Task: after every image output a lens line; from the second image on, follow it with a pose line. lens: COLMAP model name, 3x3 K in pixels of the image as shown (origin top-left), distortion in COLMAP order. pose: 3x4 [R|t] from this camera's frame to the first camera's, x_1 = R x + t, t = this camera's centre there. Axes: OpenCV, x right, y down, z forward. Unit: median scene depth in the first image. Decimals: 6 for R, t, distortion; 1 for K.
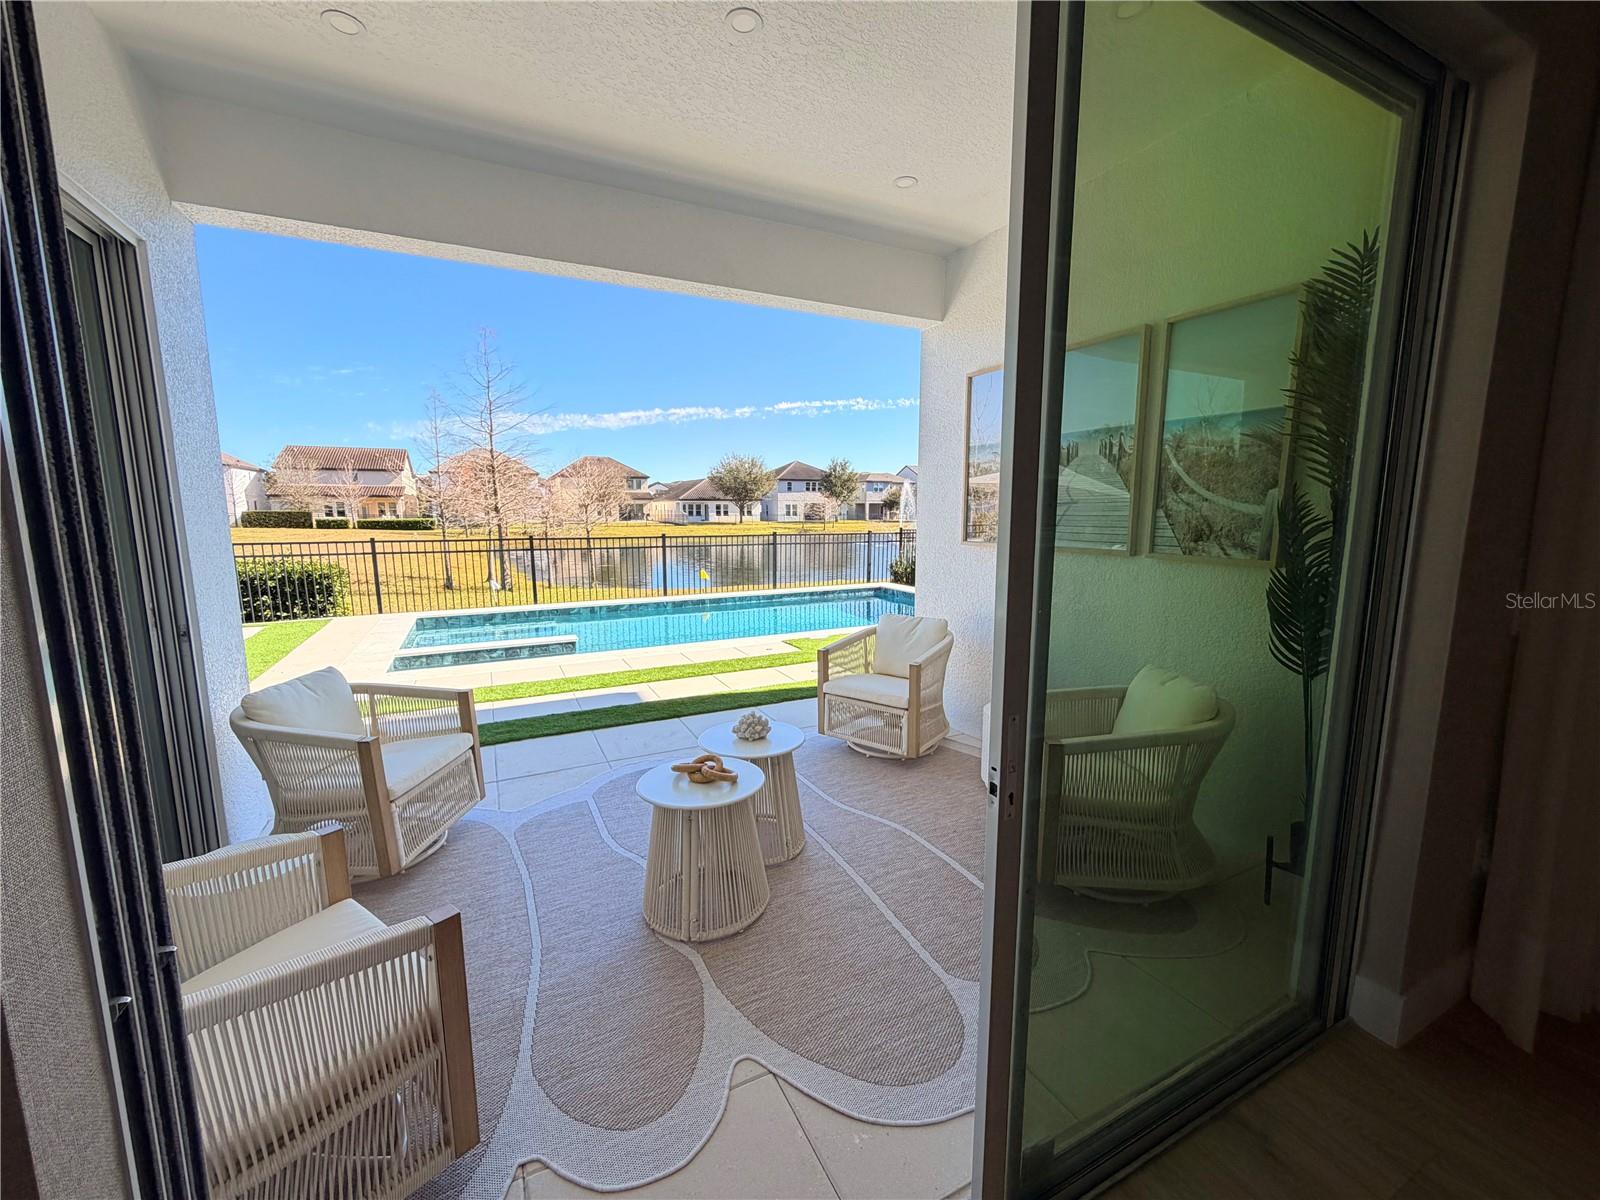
lens RADIAL K [[639.1, 0, 795.1], [0, 639.1, 606.4], [0, 0, 1]] dist [-0.001128, 0.000233]
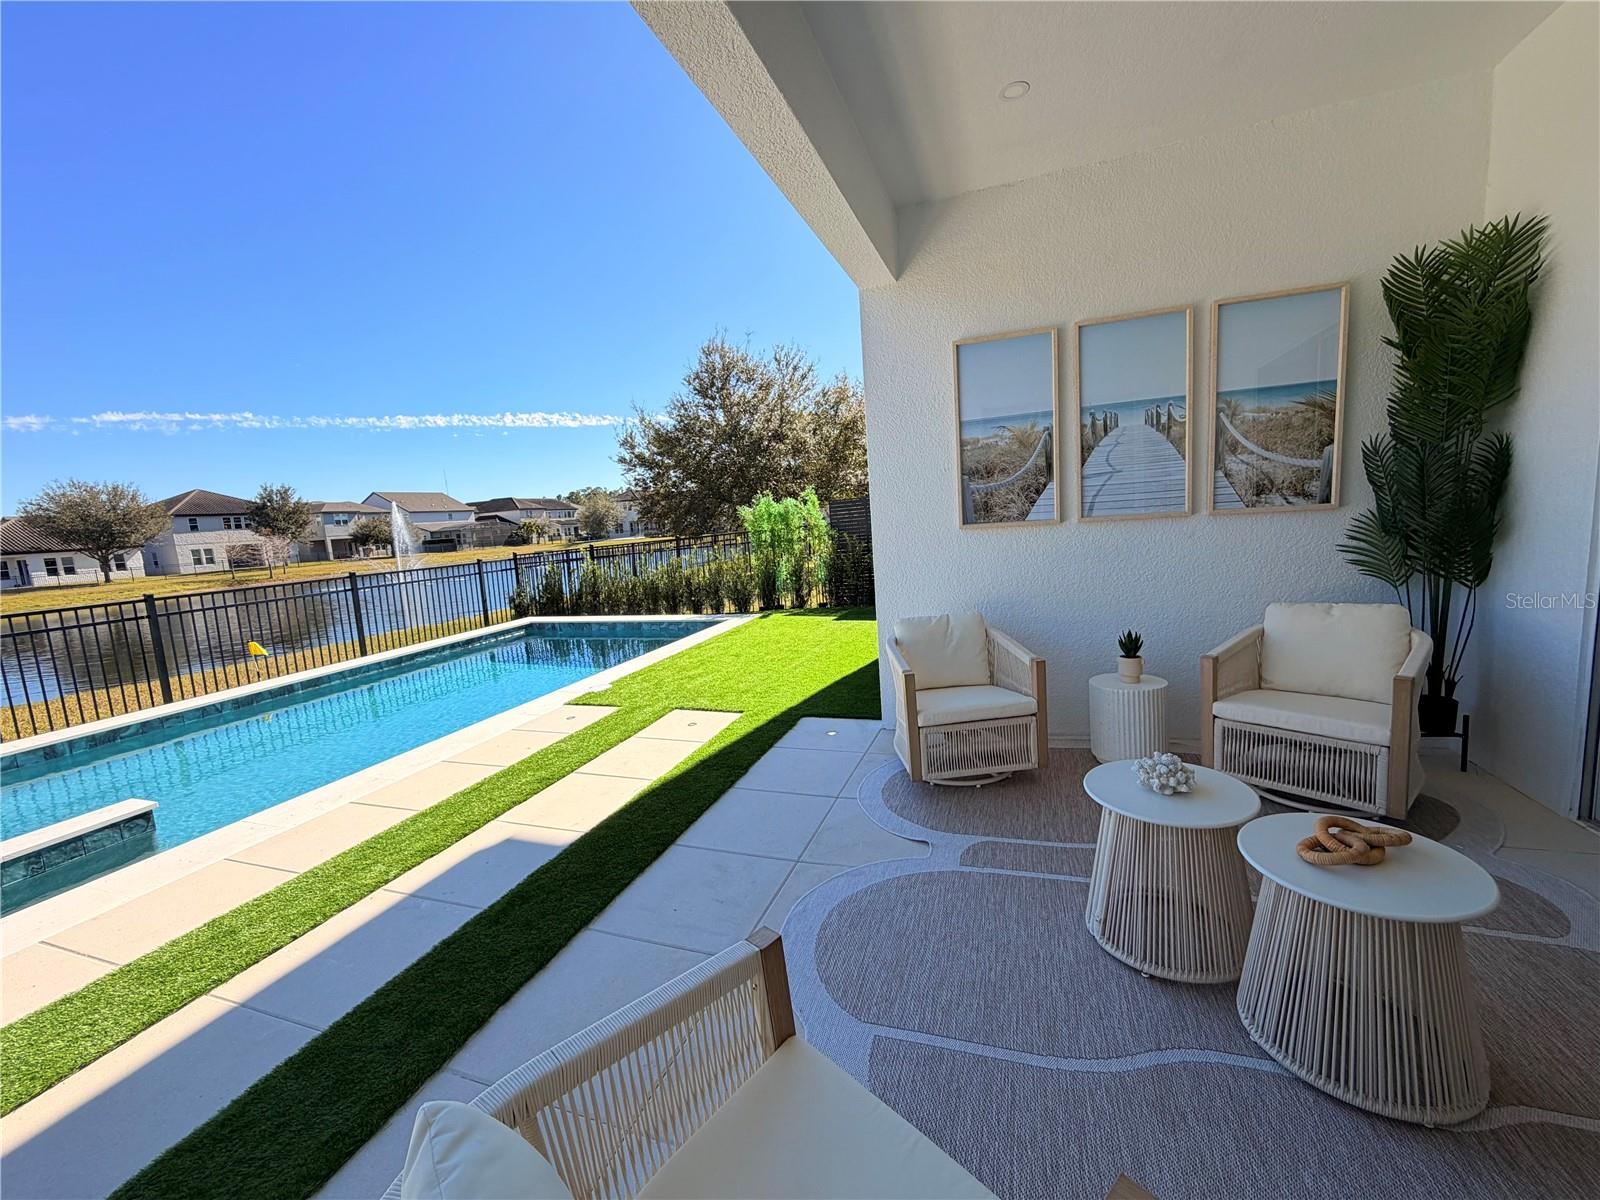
lens RADIAL K [[639.1, 0, 804.7], [0, 639.1, 603.5], [0, 0, 1]] dist [-0.001128, 0.000233]
pose [[0.716124, -0.144016, 0.682954, -0.184075], [0.171547, 0.984784, 0.027785, -0.019025], [-0.676564, 0.097261, 0.729933, 0.169993]]
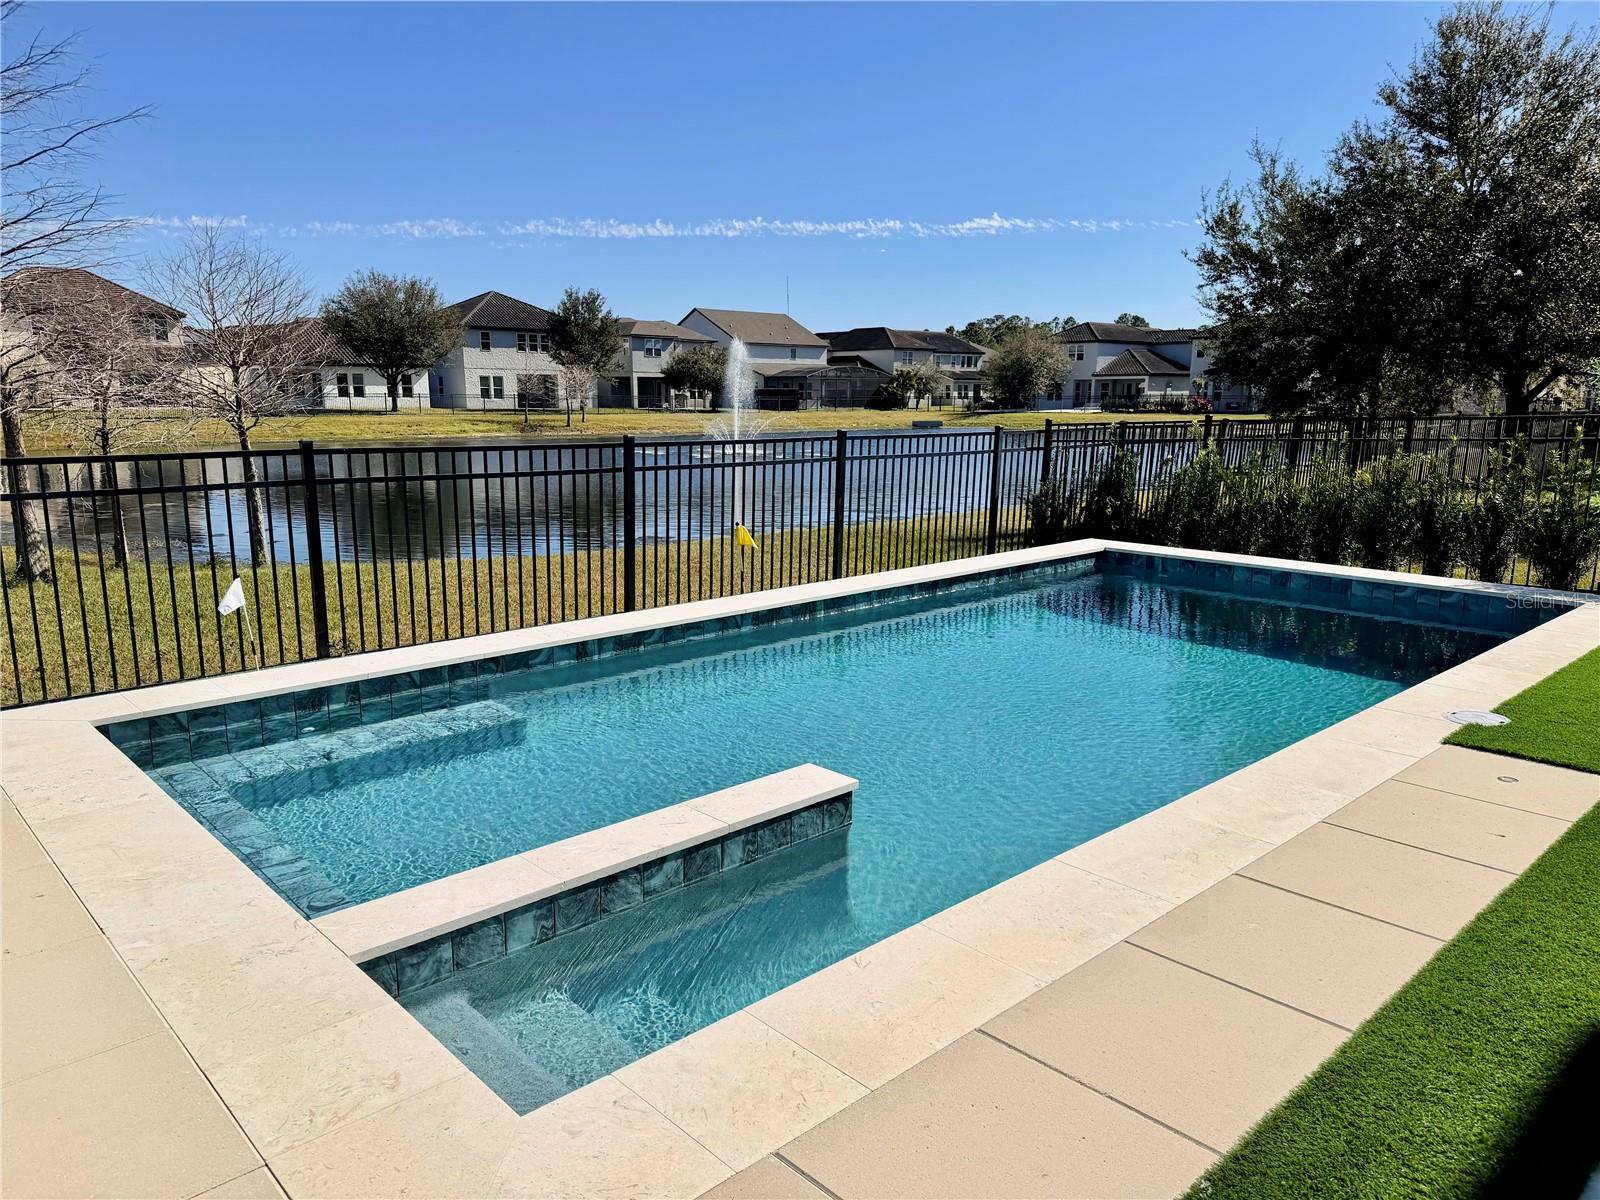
lens RADIAL K [[1128.6, 0, 814.7], [0, 1128.6, 625.3], [0, 0, 1]] dist [0.058949, -0.071140]
pose [[0.955269, -0.053931, 0.290781, -0.320533], [0.037878, 0.997446, 0.060560, -0.035936], [-0.293304, -0.046837, 0.954871, 0.308372]]
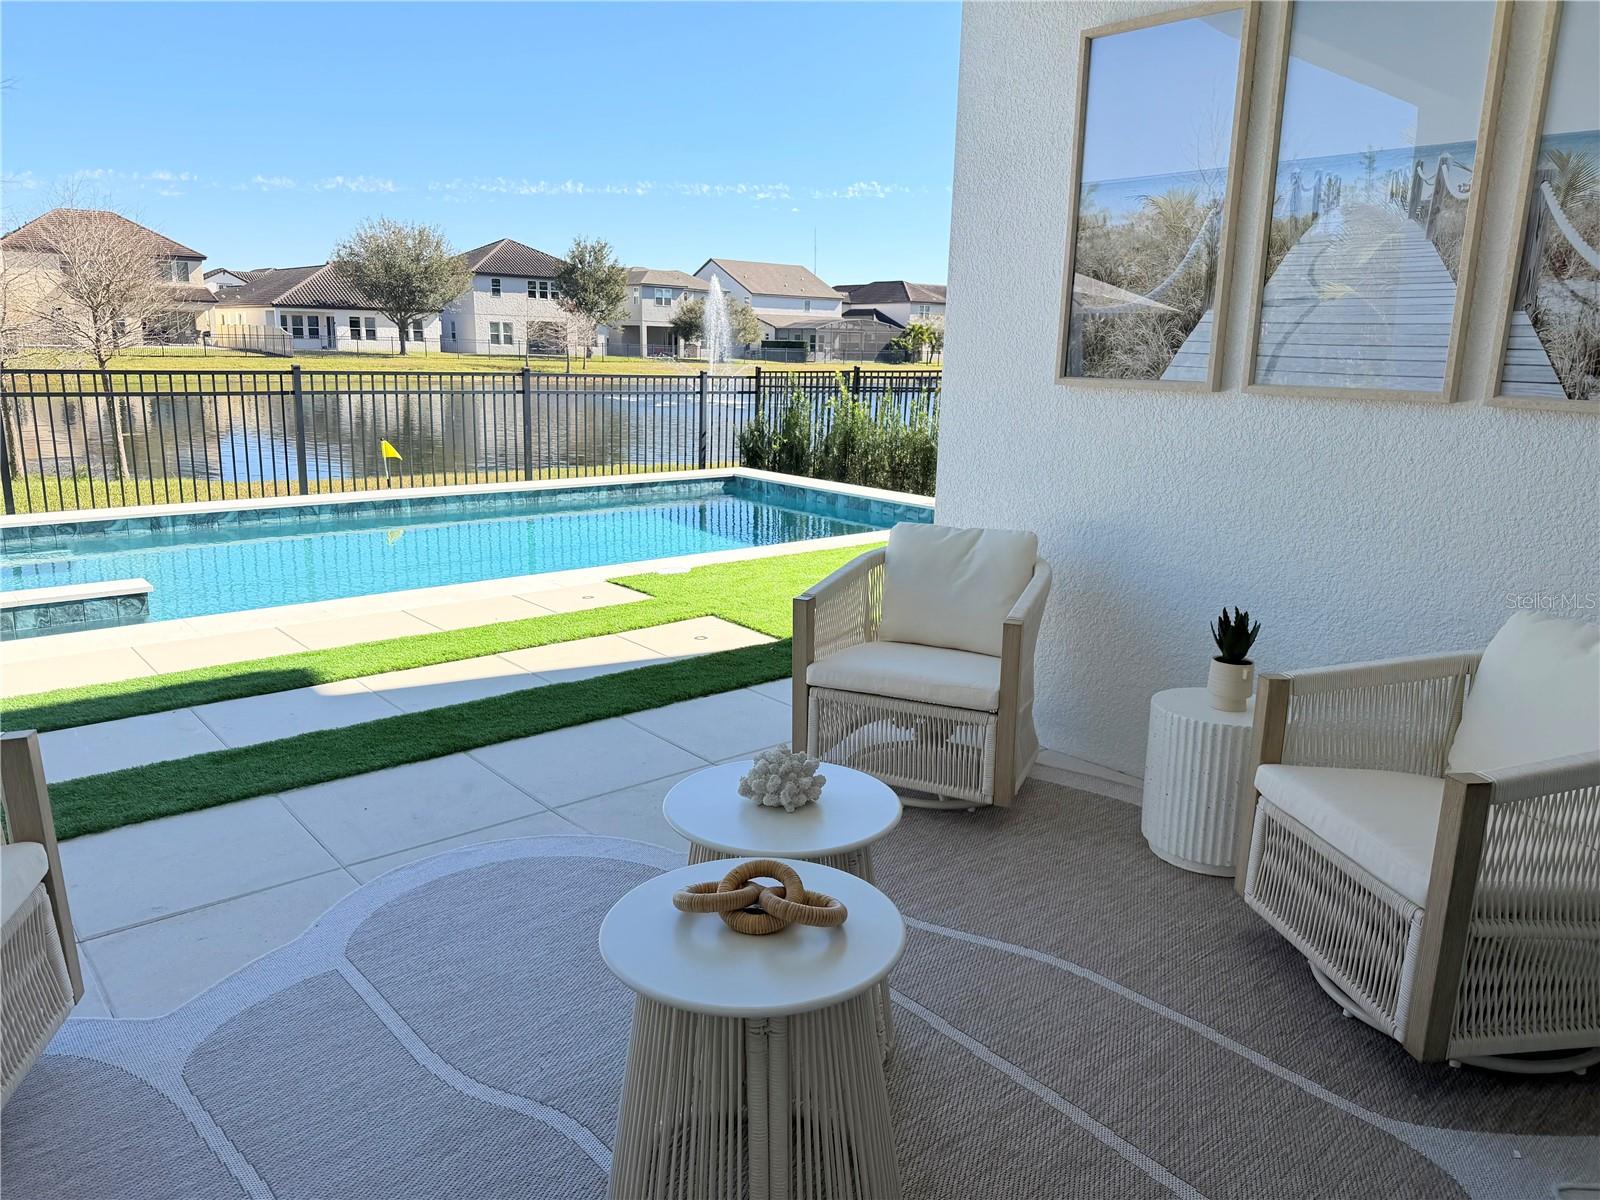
lens RADIAL K [[1128.6, 0, 796.7], [0, 1128.6, 599.6], [0, 0, 1]] dist [0.058949, -0.071140]
pose [[0.969061, -0.029307, 0.245075, -0.056767], [0.010486, 0.996917, 0.077754, 0.000718], [-0.246598, -0.072779, 0.966381, 0.057095]]
